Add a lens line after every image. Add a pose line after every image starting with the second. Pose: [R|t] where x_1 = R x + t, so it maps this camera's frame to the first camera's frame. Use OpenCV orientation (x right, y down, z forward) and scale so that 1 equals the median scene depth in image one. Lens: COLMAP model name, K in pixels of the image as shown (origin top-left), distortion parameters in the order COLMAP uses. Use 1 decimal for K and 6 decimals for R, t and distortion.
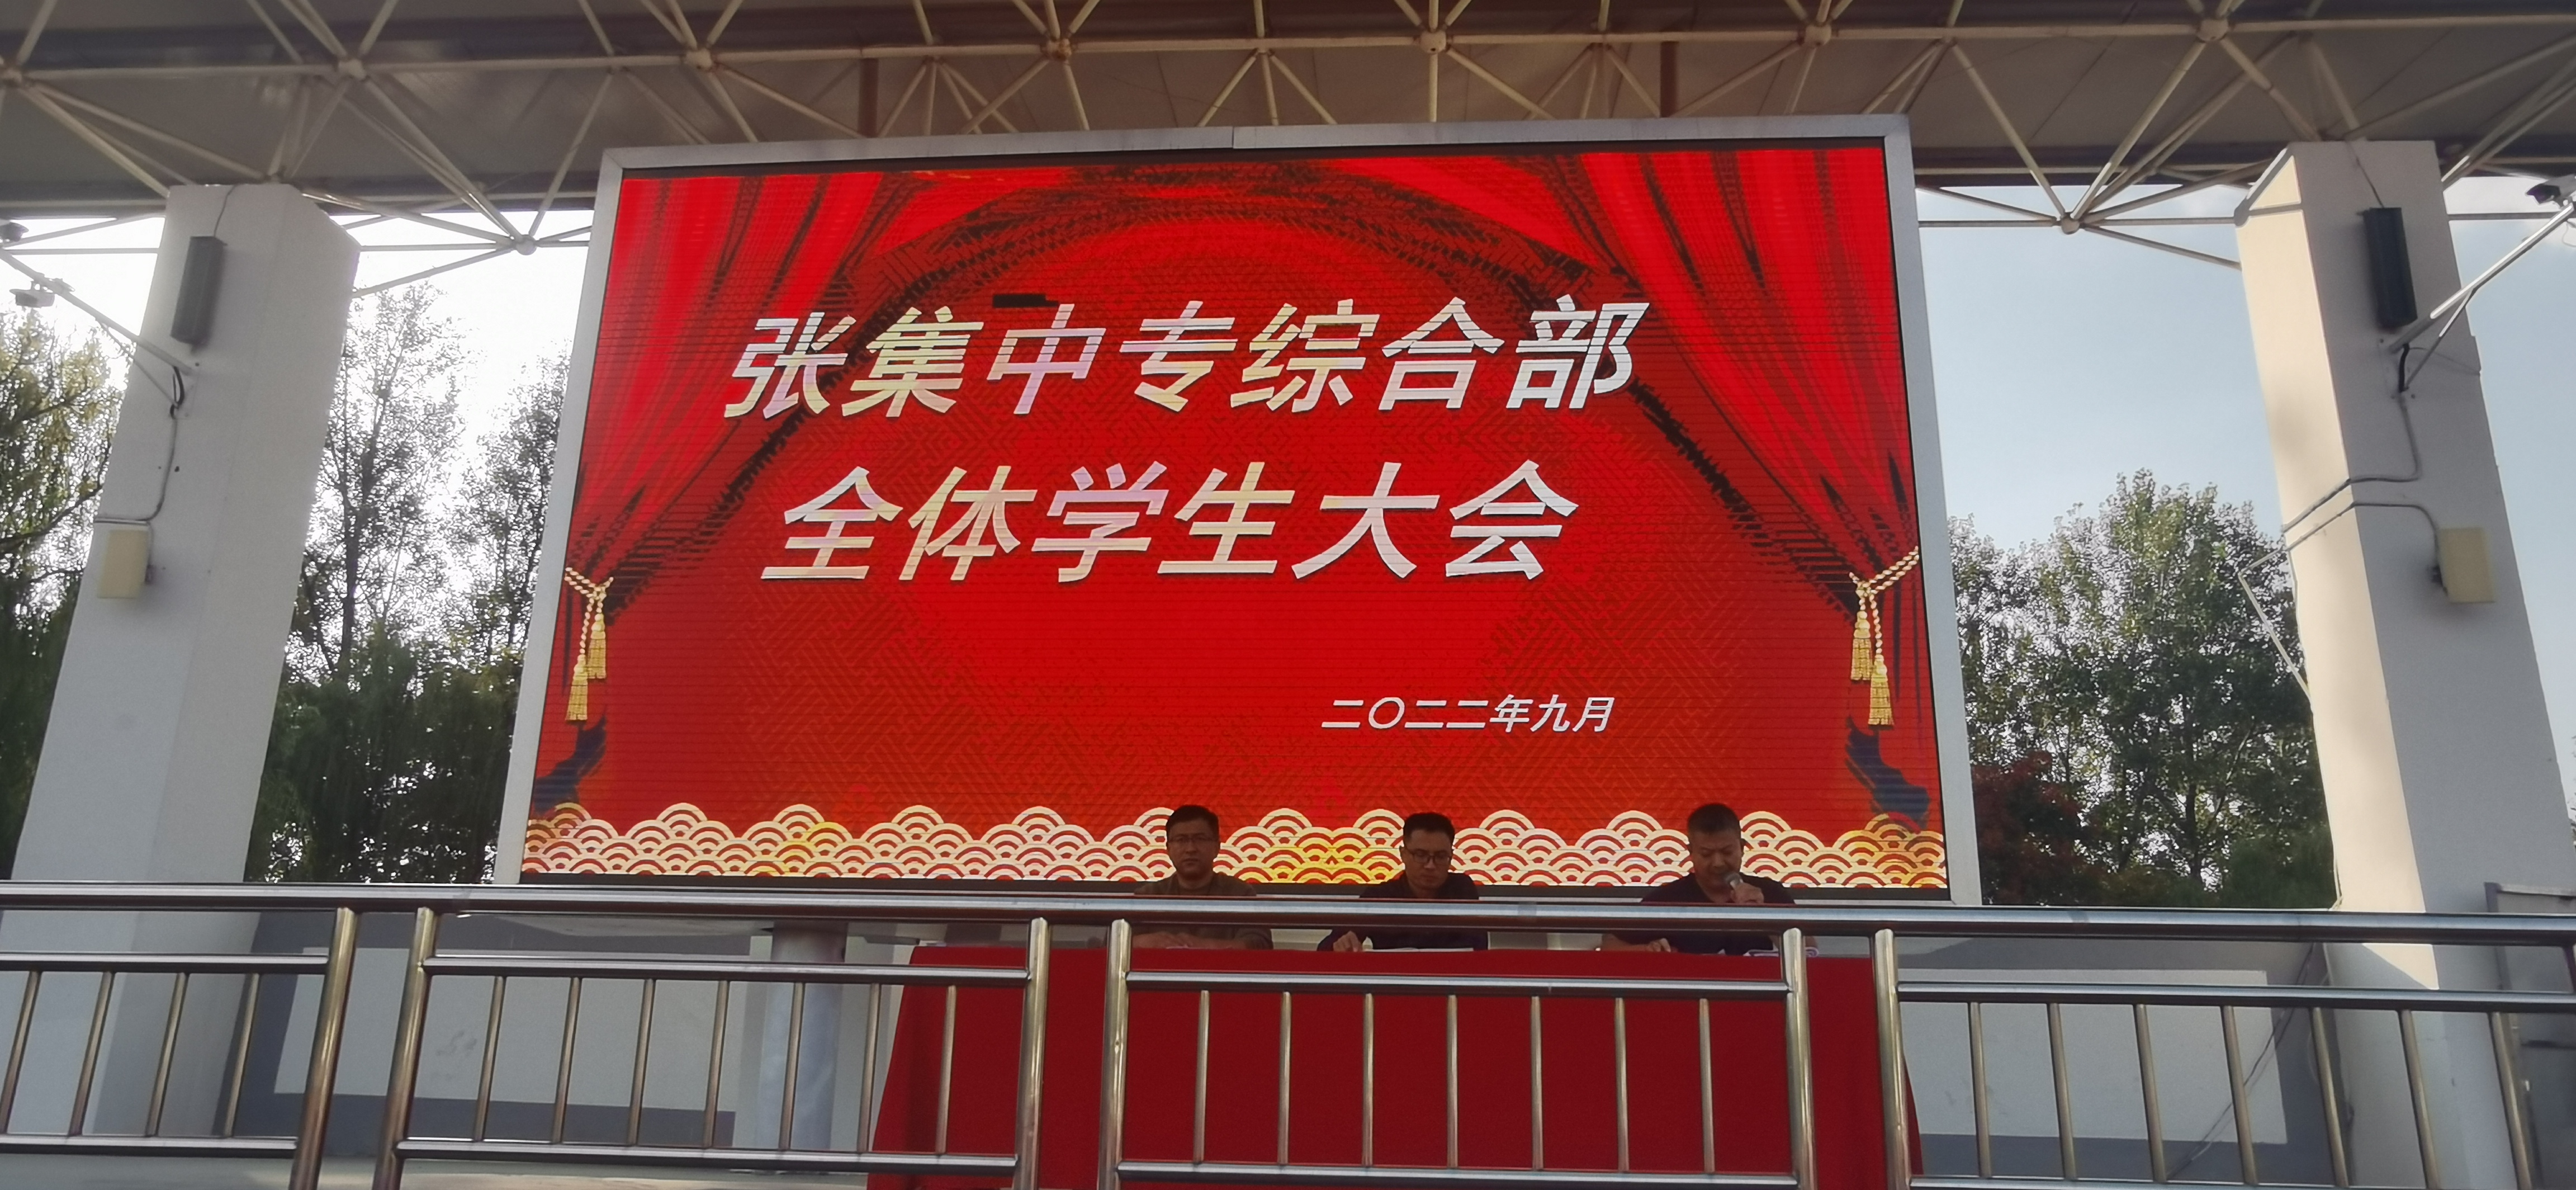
lens RADIAL K [[1763.3, 0, 1343.1], [0, 1763.3, 645.9], [0, 0, 1]] dist [-0.026712, 0.011957]
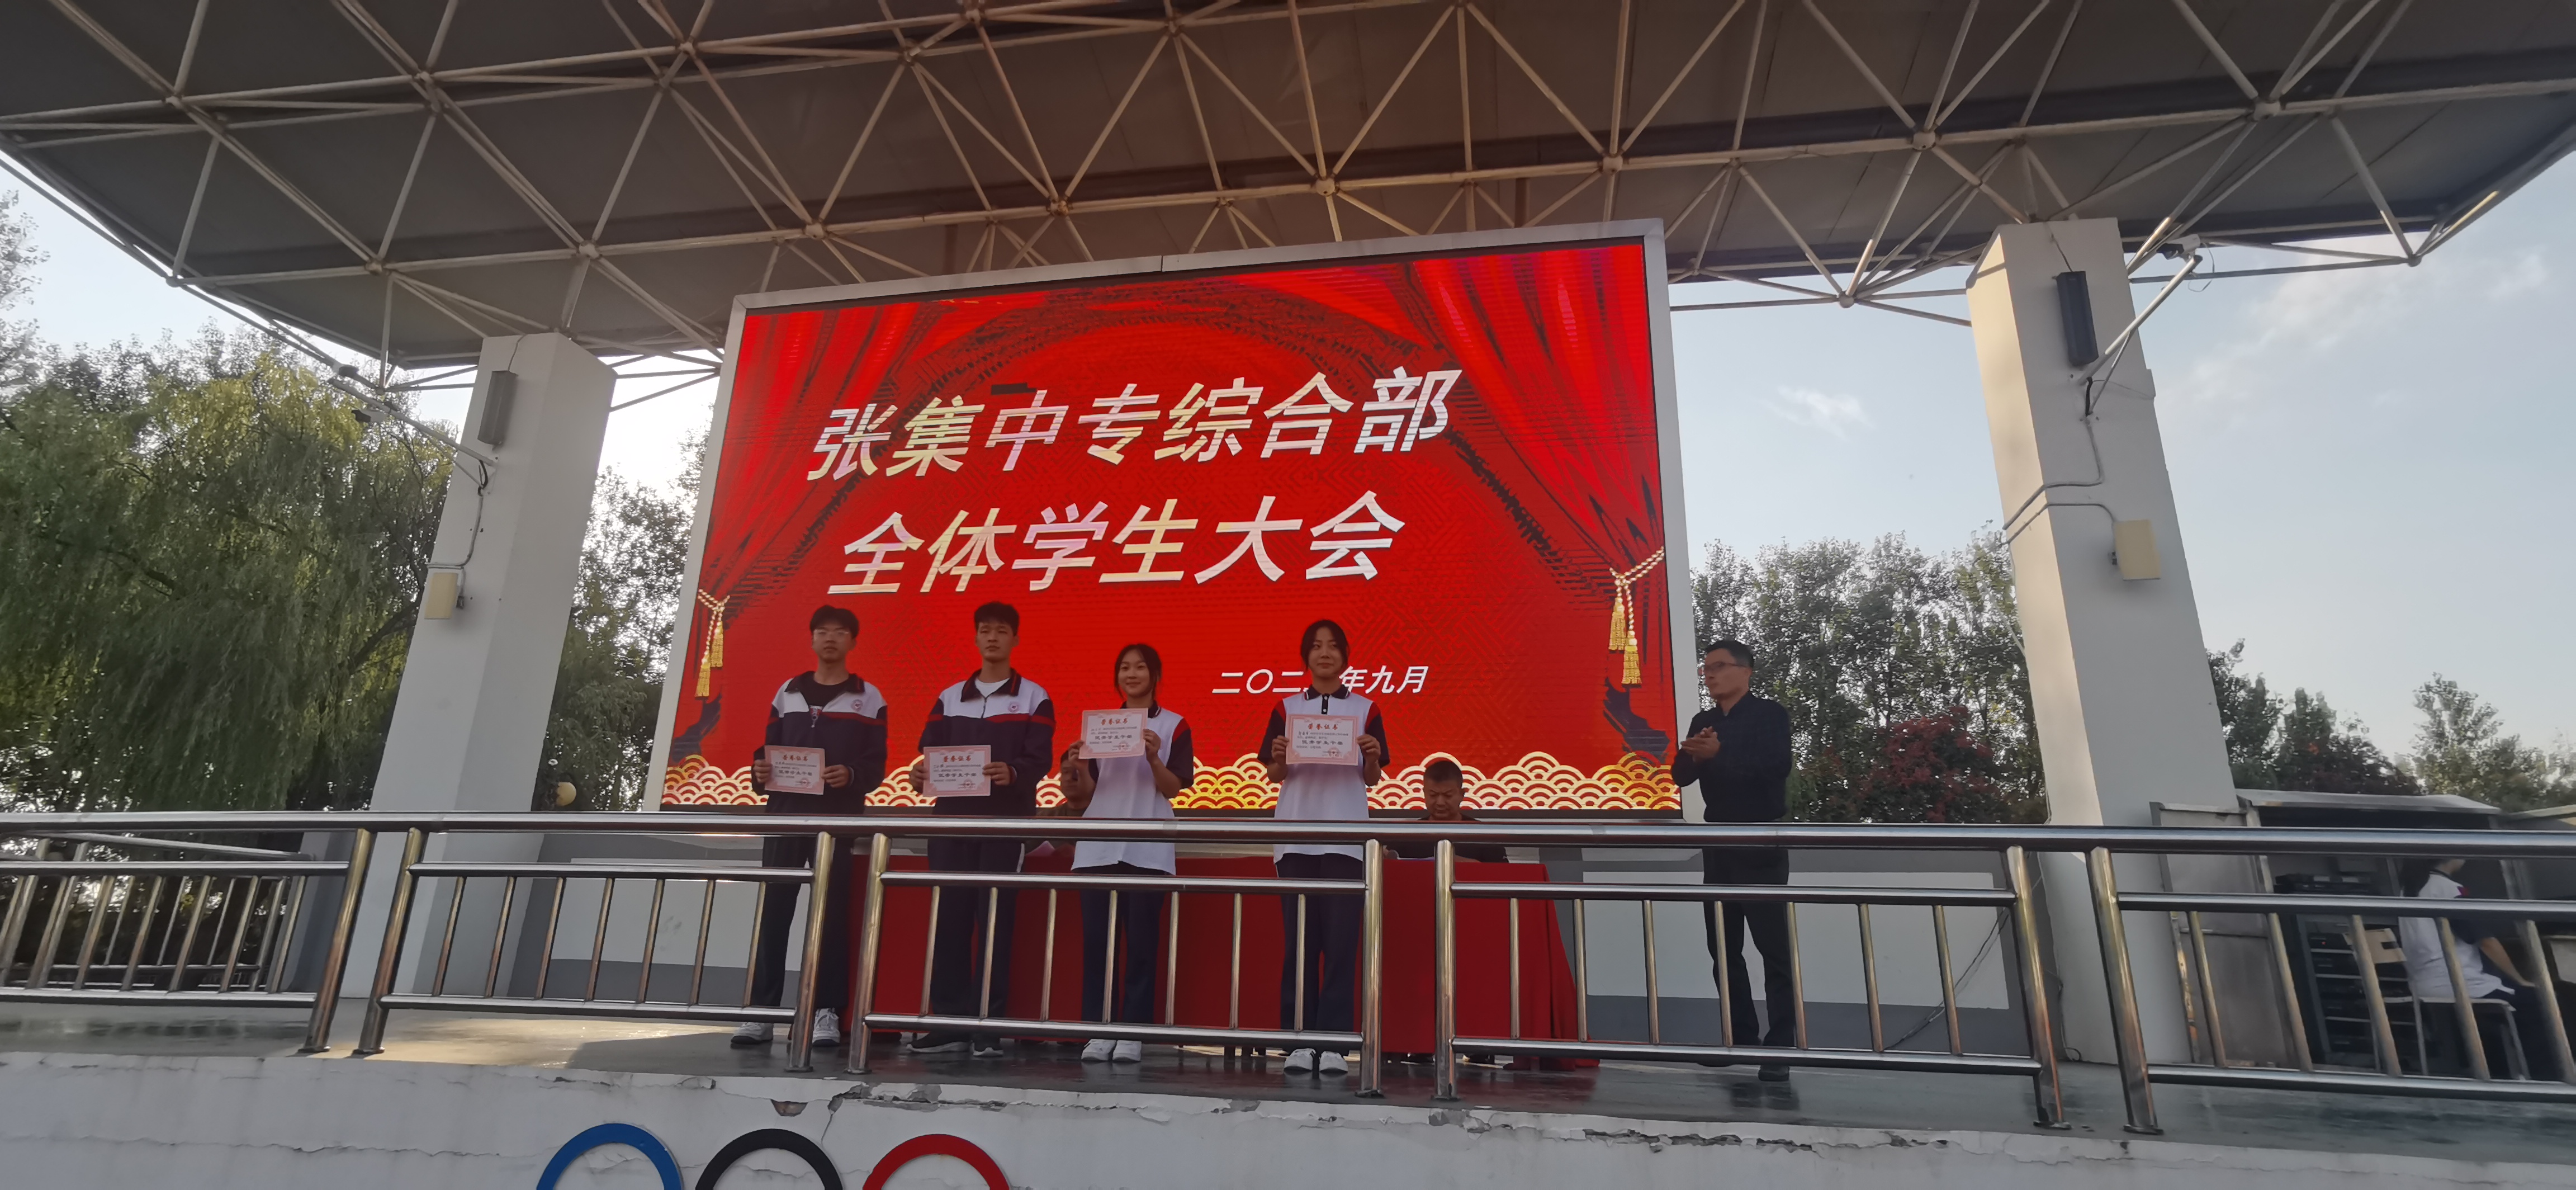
lens RADIAL K [[1272.4, 0, 1281.5], [0, 1272.4, 622.8], [0, 0, 1]] dist [-0.029012, 0.023917]
pose [[0.993799, -0.022543, -0.108885, 0.138545], [0.020967, 0.999658, -0.015598, 0.007955], [0.109200, 0.013218, 0.993932, 0.035116]]
